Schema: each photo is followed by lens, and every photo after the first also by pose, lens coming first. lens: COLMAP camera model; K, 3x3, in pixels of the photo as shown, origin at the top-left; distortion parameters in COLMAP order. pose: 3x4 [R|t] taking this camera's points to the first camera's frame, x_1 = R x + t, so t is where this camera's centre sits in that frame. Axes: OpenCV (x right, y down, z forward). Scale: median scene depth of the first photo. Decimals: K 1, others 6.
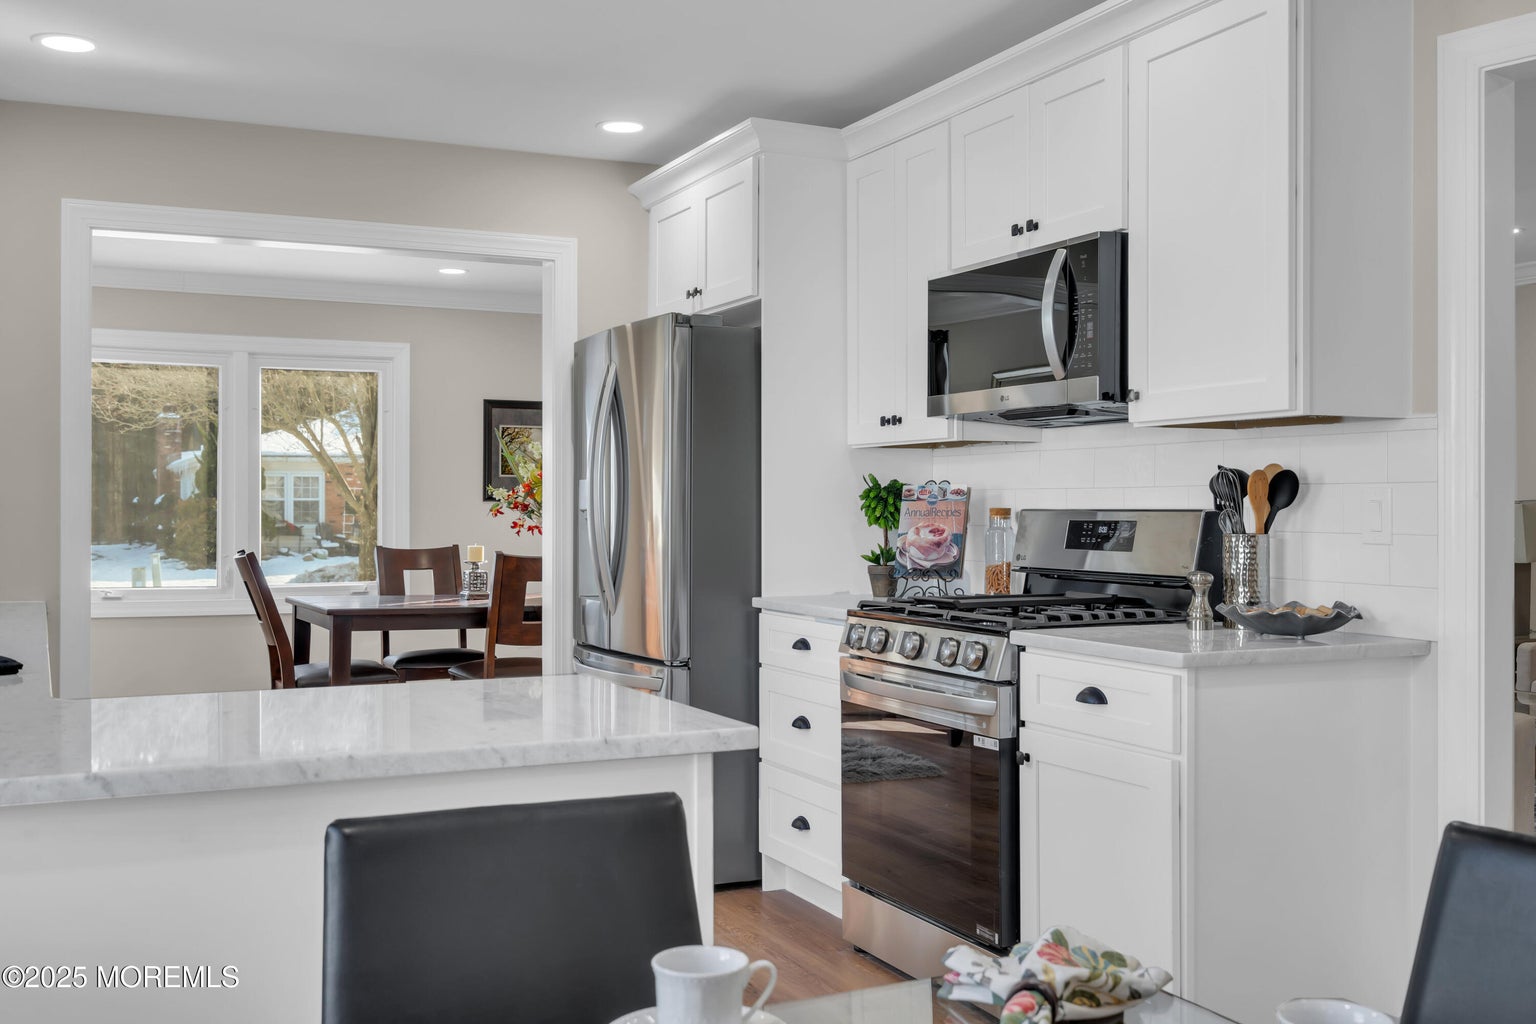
lens RADIAL K [[1519.6, 0, 768.0], [0, 1519.6, 512.0], [0, 0, 1]] dist [0.004378, 0.005375]
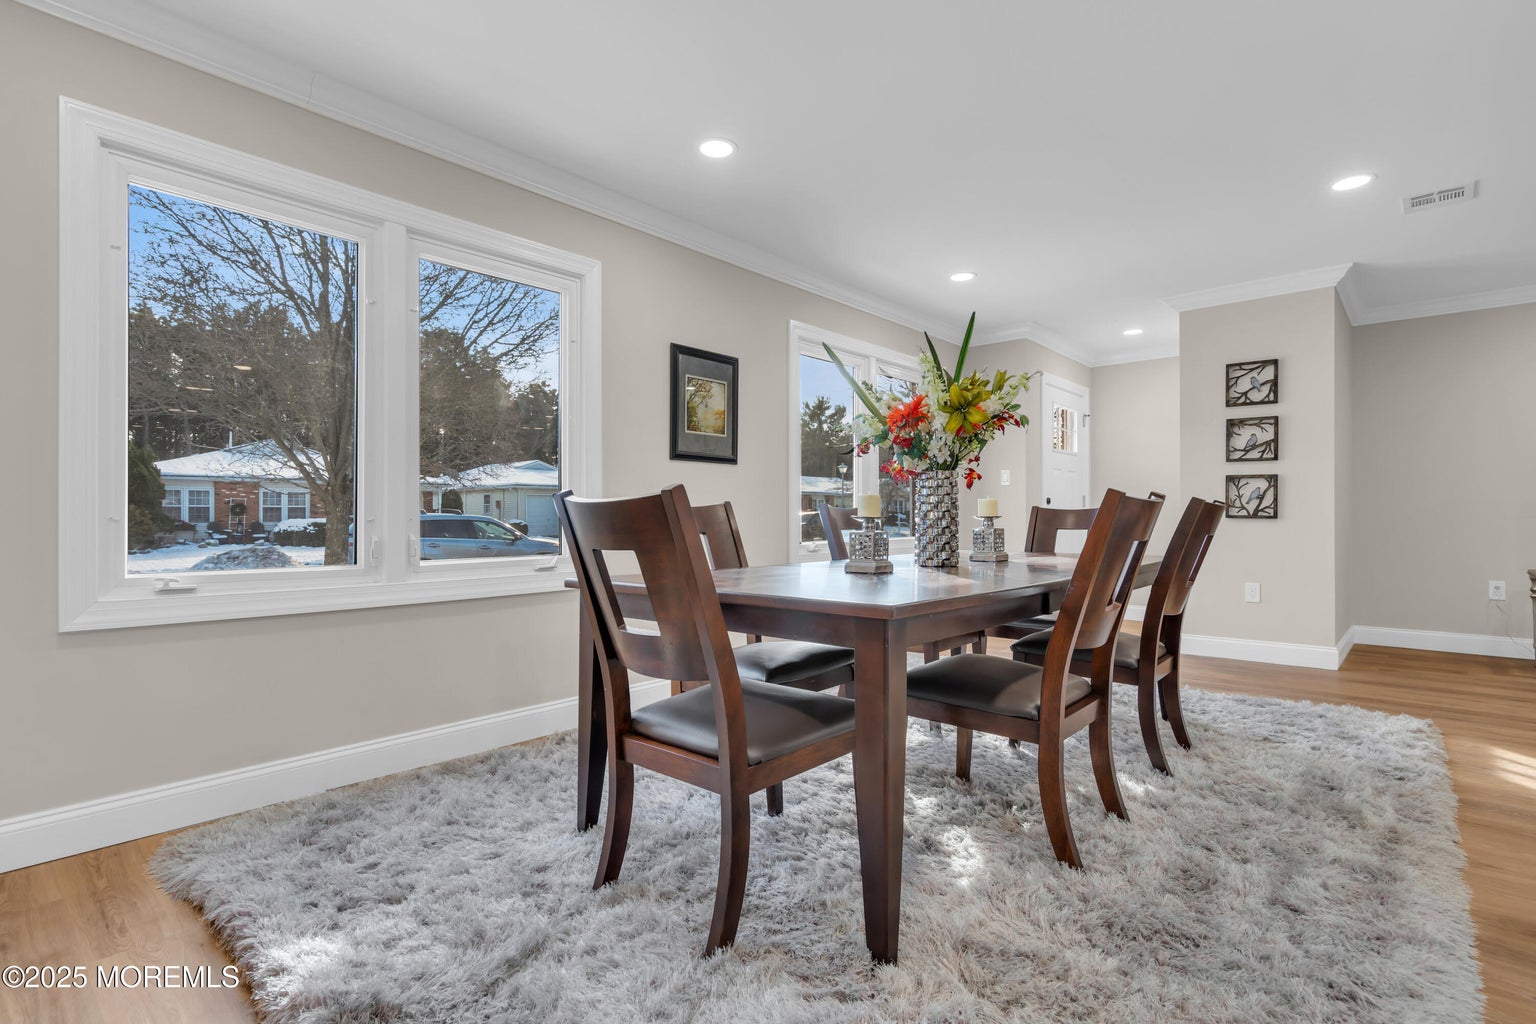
lens RADIAL K [[733.1, 0, 761.2], [0, 733.1, 512.5], [0, 0, 1]] dist [-0.000942, -0.000003]
pose [[0.925223, -0.000427, 0.379423, -0.578844], [0.003934, 0.999956, -0.008468, 0.052382], [-0.379403, 0.009327, 0.925185, 1.145707]]
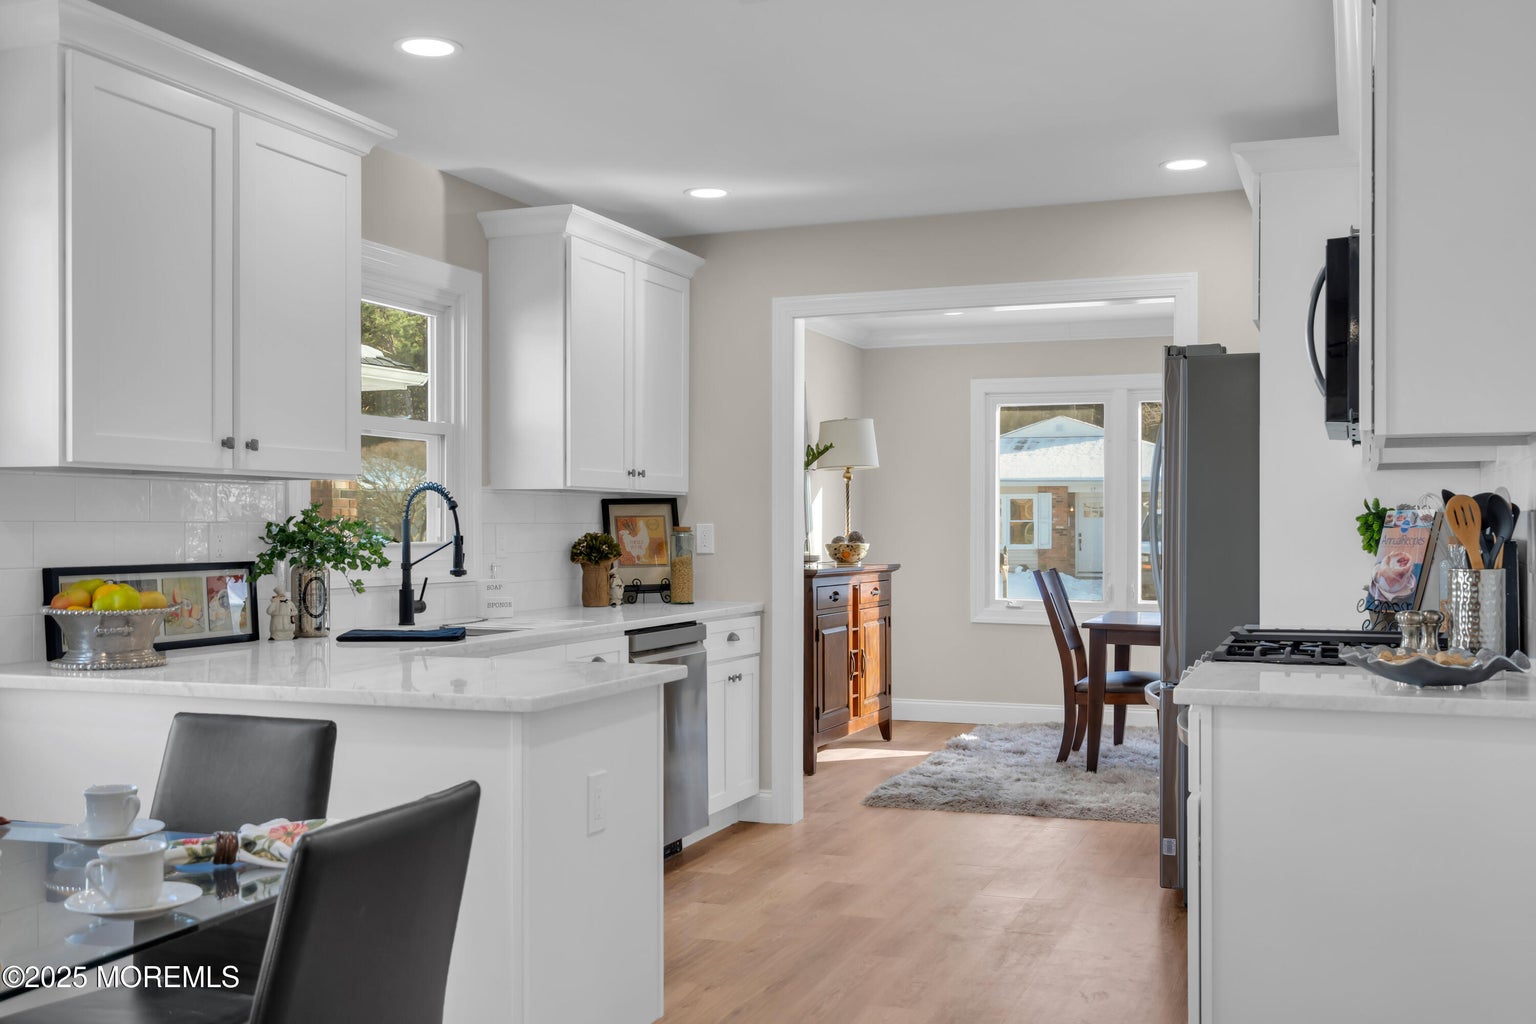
lens RADIAL K [[1521.1, 0, 756.7], [0, 1521.1, 534.8], [0, 0, 1]] dist [-0.002551, 0.002175]
pose [[0.687895, 0.004175, -0.725798, 0.502447], [-0.001640, 0.999990, 0.004198, -0.006237], [0.725809, -0.001697, 0.687895, 0.083533]]
